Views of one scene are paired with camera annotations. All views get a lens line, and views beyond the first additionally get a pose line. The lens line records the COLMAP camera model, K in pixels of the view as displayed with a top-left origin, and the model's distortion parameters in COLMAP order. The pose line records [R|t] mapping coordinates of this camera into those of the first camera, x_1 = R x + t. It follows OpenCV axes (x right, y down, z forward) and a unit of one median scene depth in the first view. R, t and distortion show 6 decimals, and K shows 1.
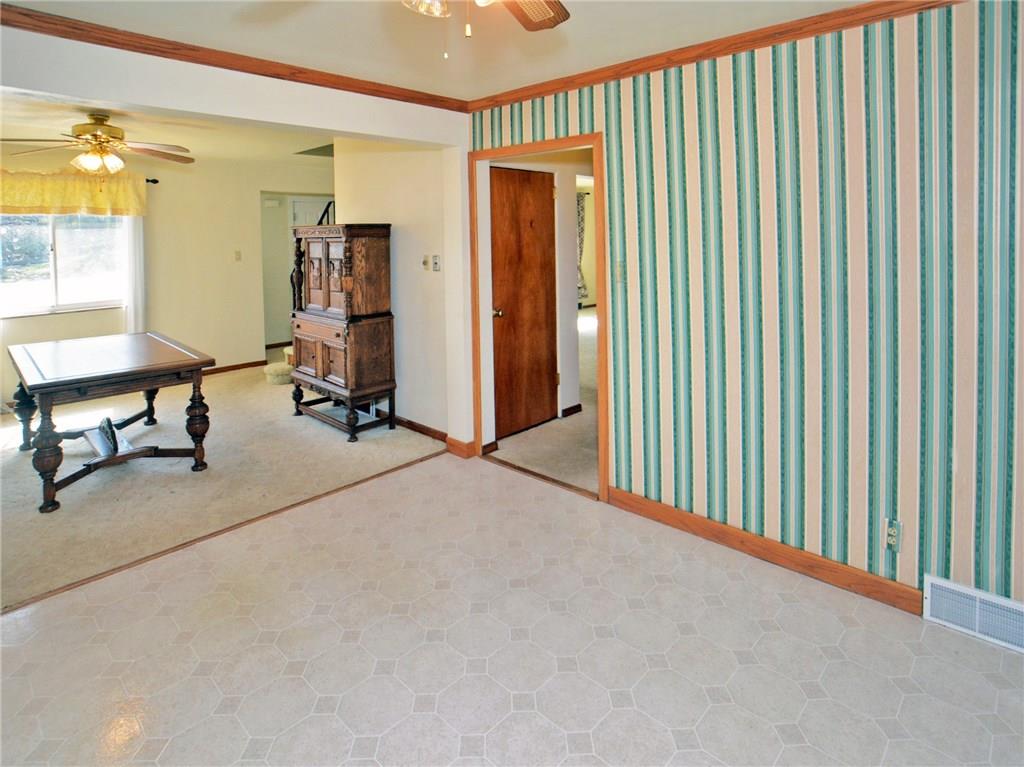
lens RADIAL K [[546.2, 0, 512.0], [0, 546.2, 383.5], [0, 0, 1]] dist [-0.031344, 0.000288]
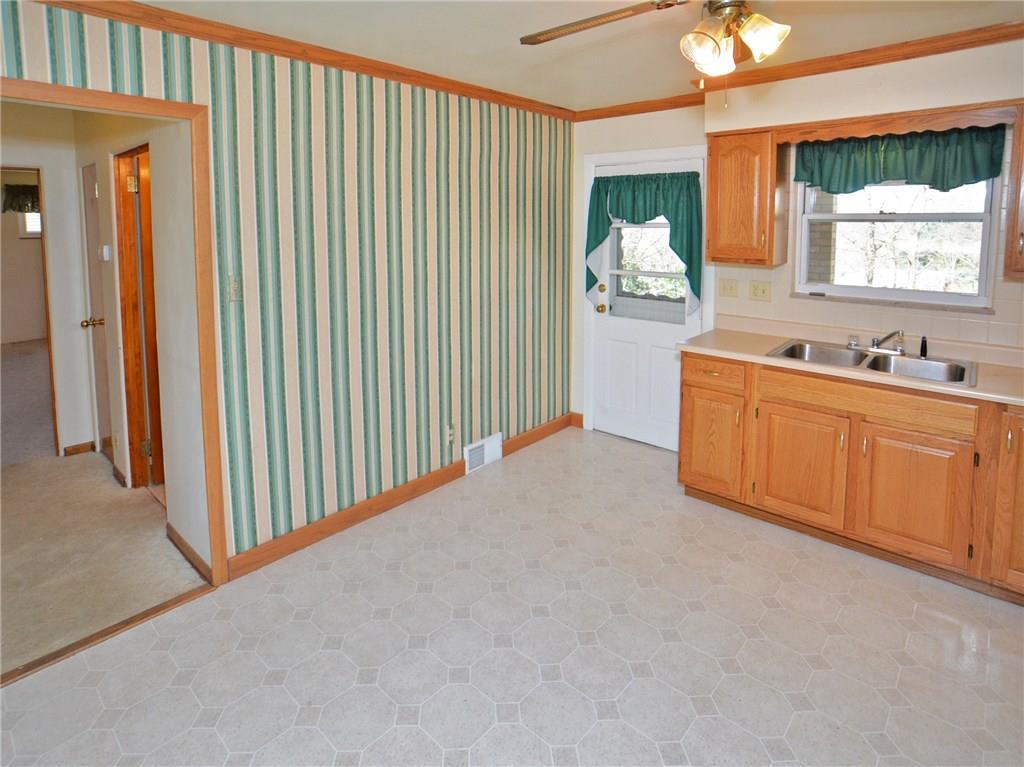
lens RADIAL K [[549.3, 0, 463.7], [0, 549.3, 384.2], [0, 0, 1]] dist [-0.016674, 0.001621]
pose [[0.028391, -0.266596, 0.963390, -0.668713], [0.269146, 0.930224, 0.249486, -0.202562], [-0.962681, 0.252209, 0.098163, 0.695097]]
